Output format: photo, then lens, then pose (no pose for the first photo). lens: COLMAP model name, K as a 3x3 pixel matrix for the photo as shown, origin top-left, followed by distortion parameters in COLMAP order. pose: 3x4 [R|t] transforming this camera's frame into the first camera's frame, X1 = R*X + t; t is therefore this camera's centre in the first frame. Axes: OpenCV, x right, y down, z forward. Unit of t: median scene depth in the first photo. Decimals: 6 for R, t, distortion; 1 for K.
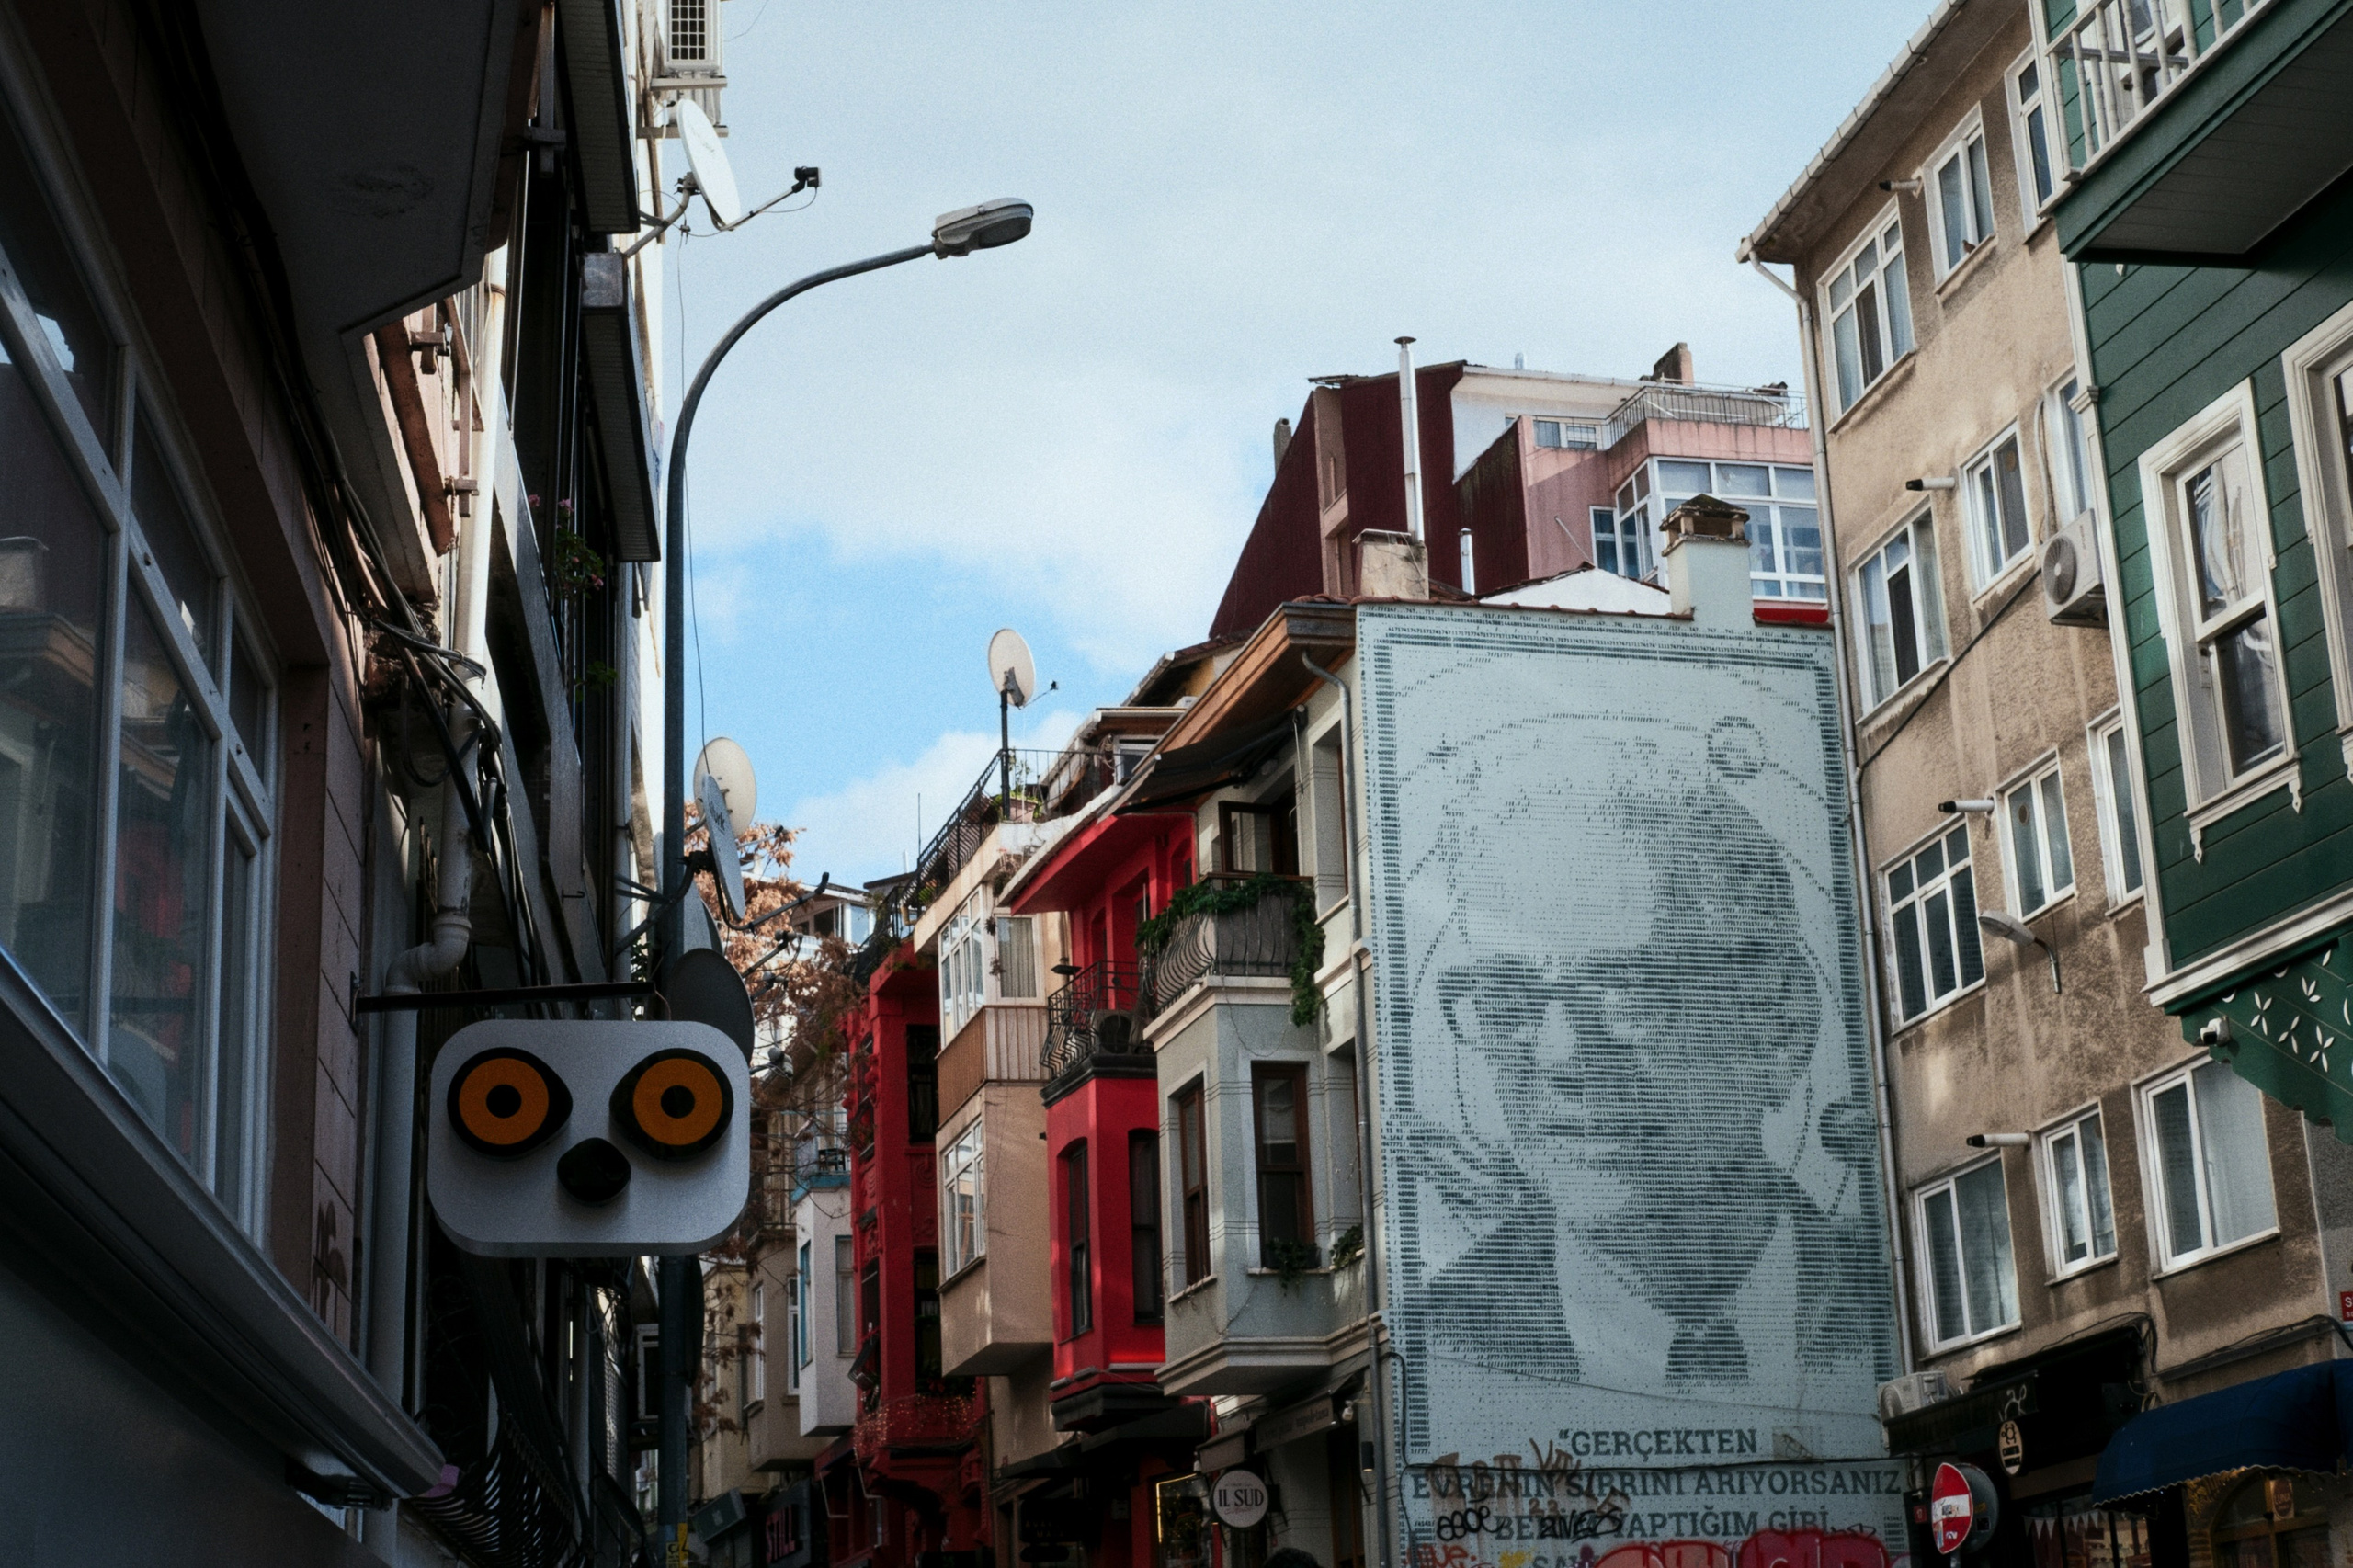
lens RADIAL K [[3625.3, 0, 1175.8], [0, 3625.3, 784.7], [0, 0, 1]] dist [-0.130419, 0.000000]
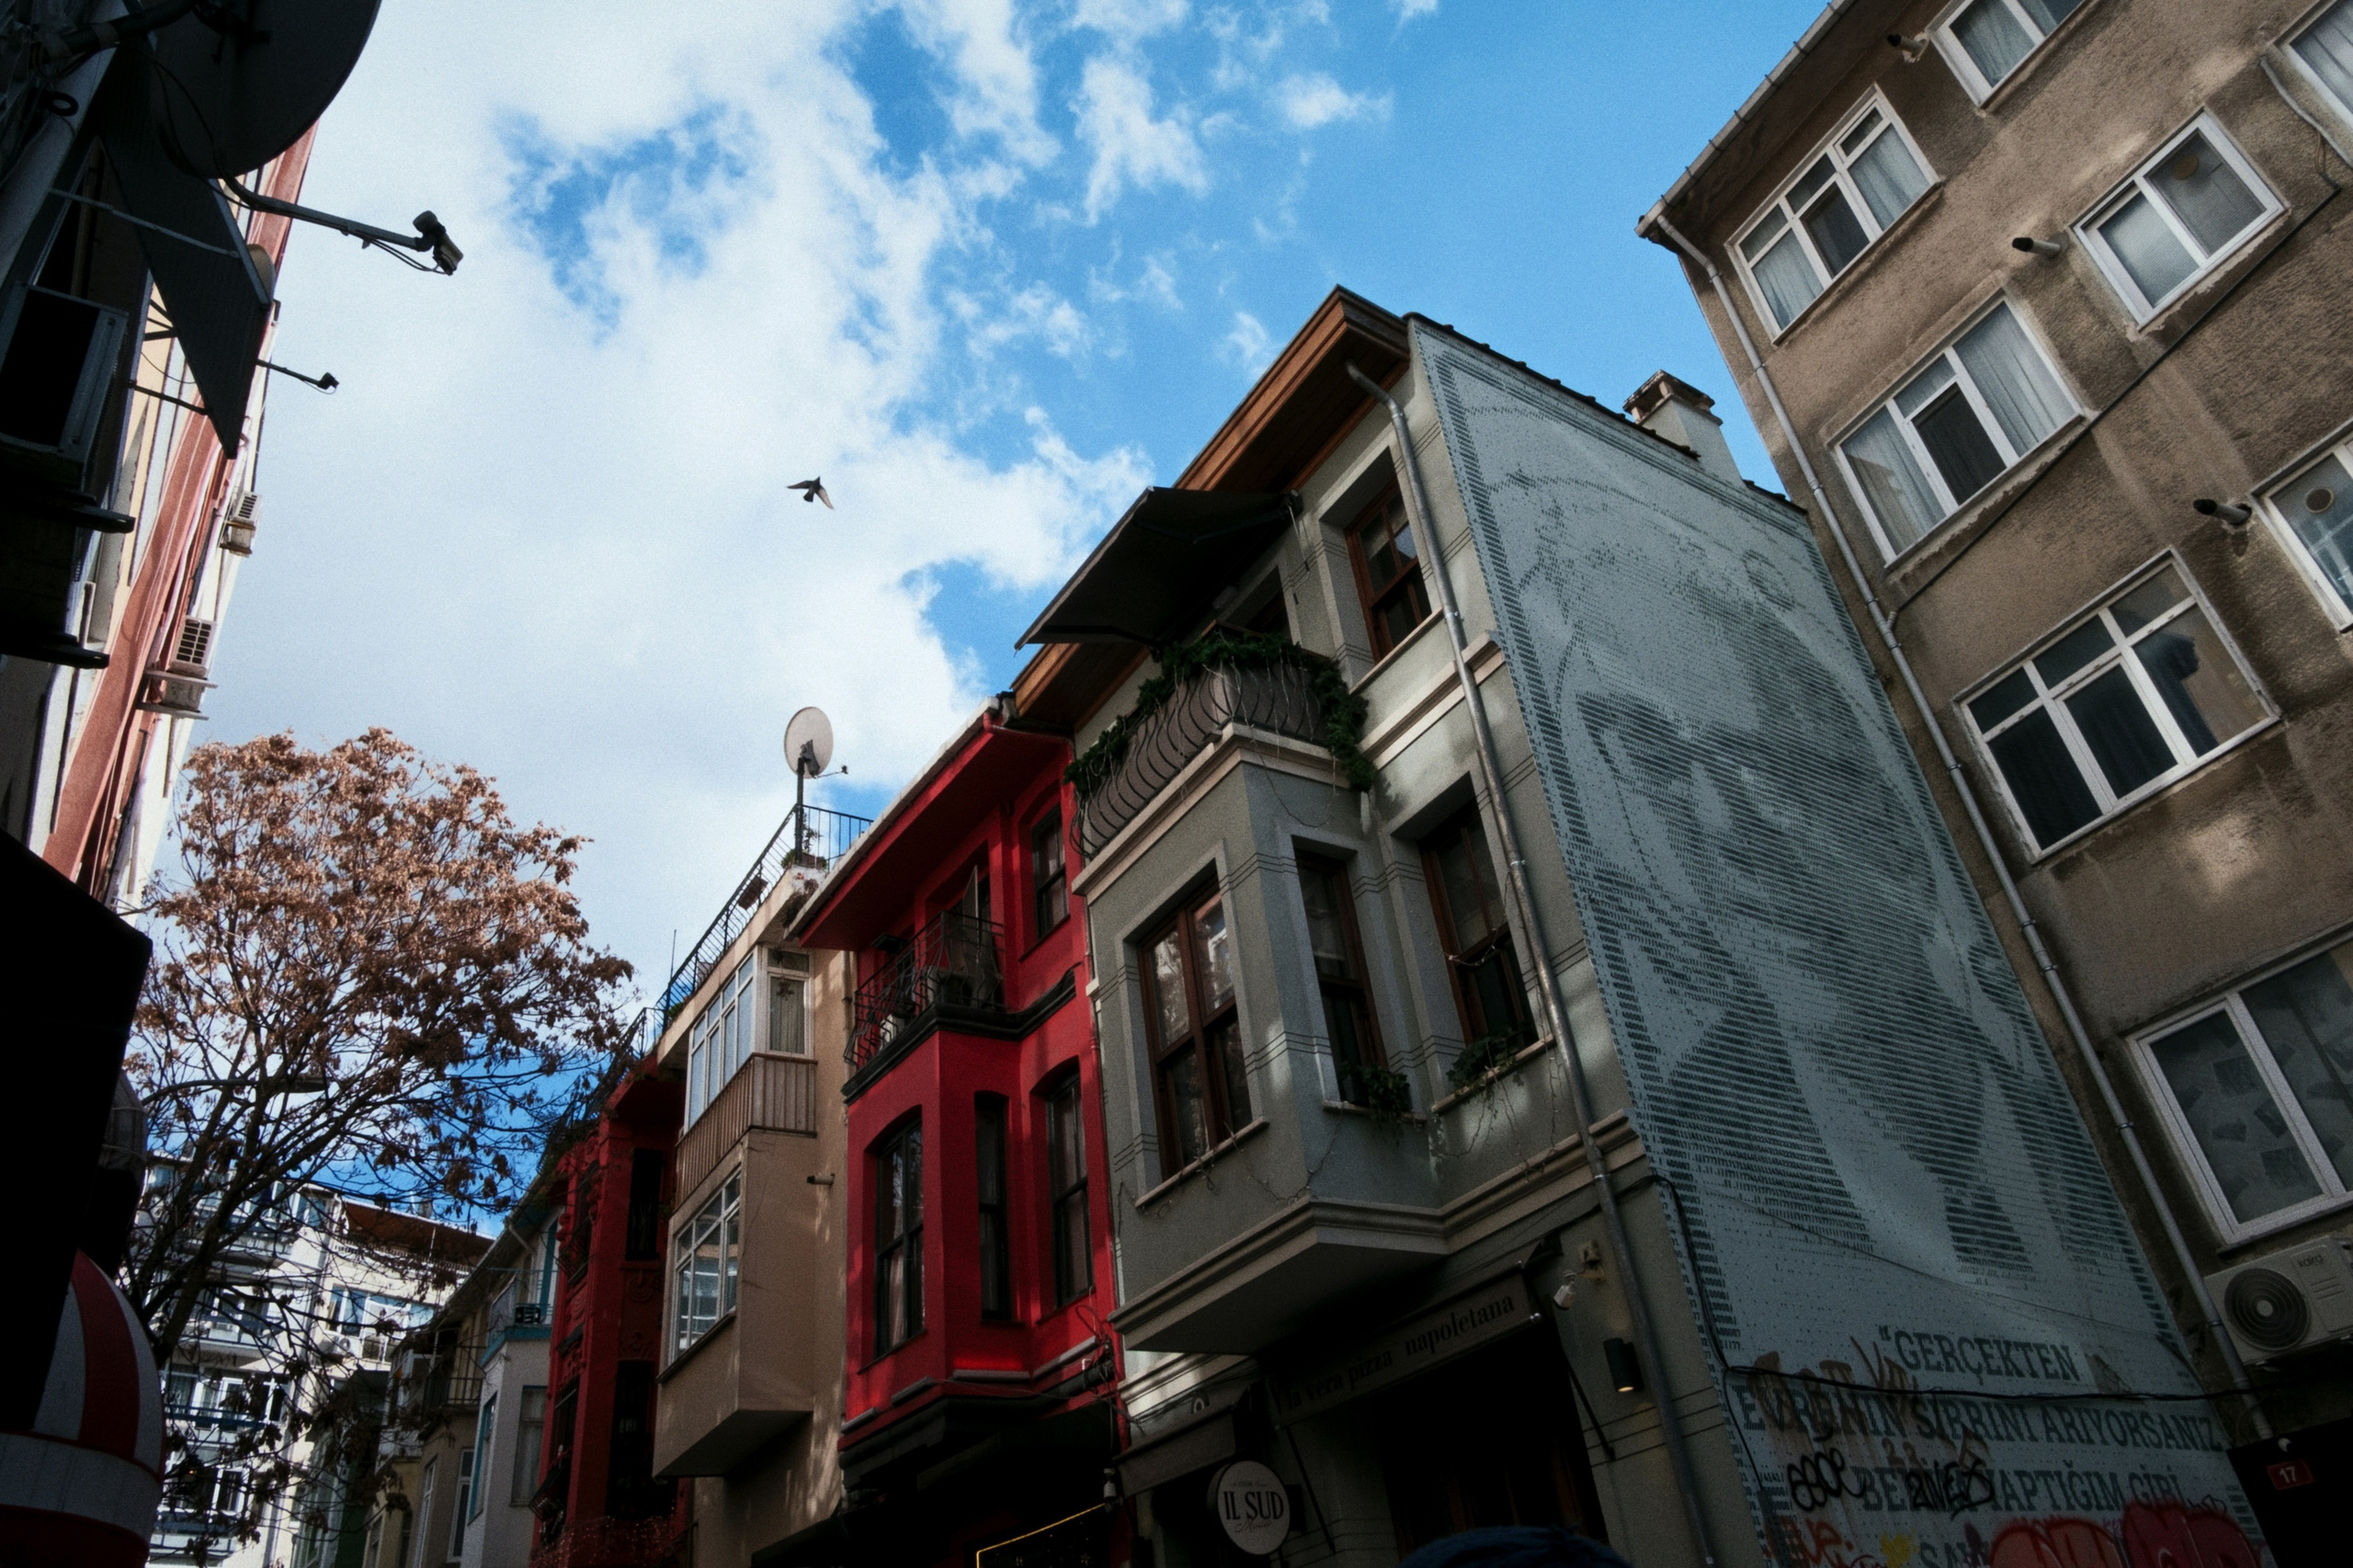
lens RADIAL K [[1590.2, 0, 1188.0], [0, 1590.2, 779.1], [0, 0, 1]] dist [0.016269, -0.022317]
pose [[0.954428, 0.104907, 0.279394, -0.093915], [-0.008739, 0.945603, -0.325205, 0.177286], [-0.298312, 0.307943, 0.903427, 0.742963]]
